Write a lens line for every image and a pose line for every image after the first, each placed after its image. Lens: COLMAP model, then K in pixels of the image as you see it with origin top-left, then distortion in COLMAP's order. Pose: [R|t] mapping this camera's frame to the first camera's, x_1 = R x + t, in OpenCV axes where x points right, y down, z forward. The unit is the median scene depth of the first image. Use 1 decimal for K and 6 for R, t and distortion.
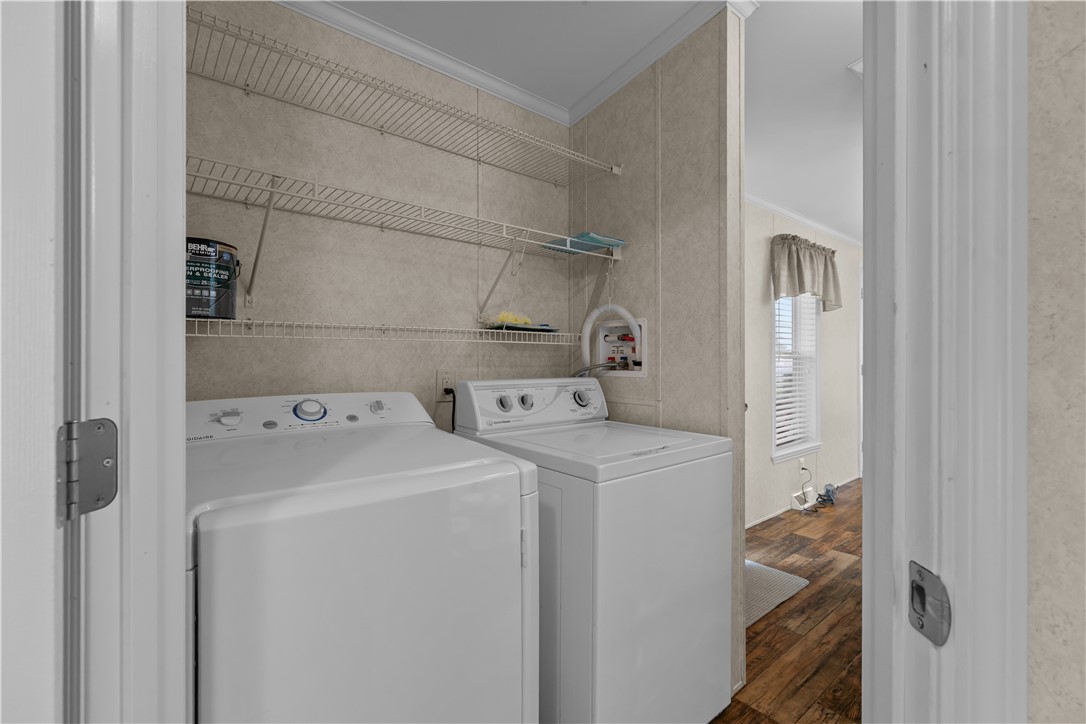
lens RADIAL K [[489.5, 0, 539.3], [0, 489.5, 363.4], [0, 0, 1]] dist [0.001781, -0.000685]
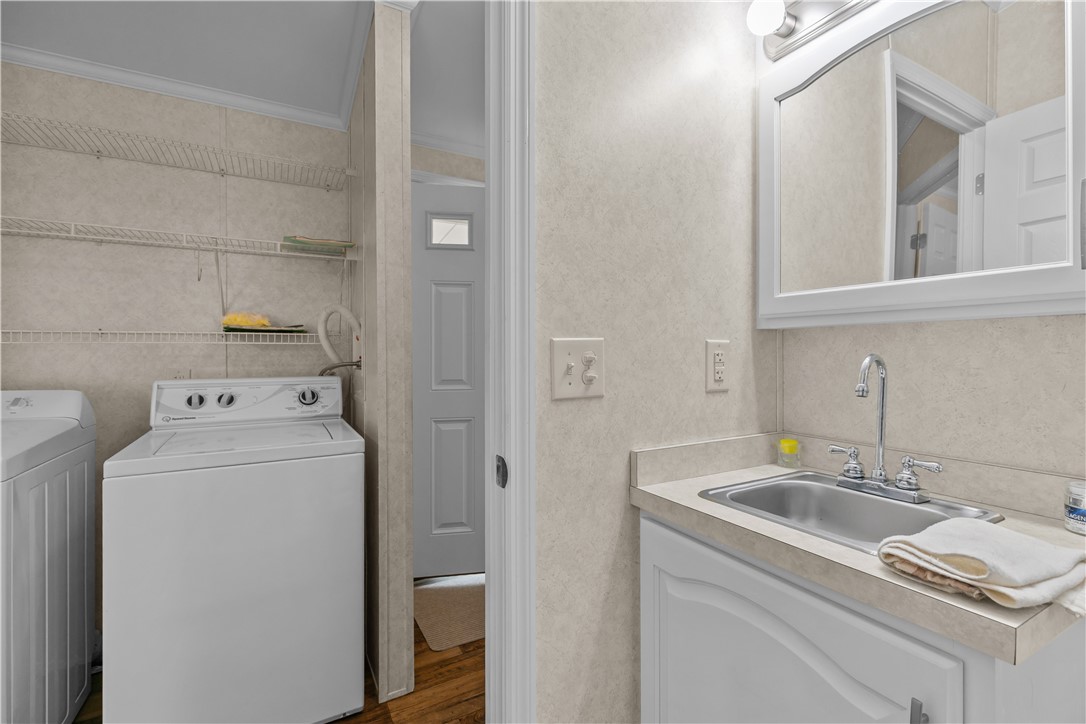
lens RADIAL K [[489.5, 0, 545.6], [0, 489.5, 357.4], [0, 0, 1]] dist [0.001781, -0.000685]
pose [[0.983269, -0.003719, -0.182122, 0.797059], [0.003509, 0.999993, -0.001471, -0.008692], [0.182126, 0.000807, 0.983275, 0.080339]]
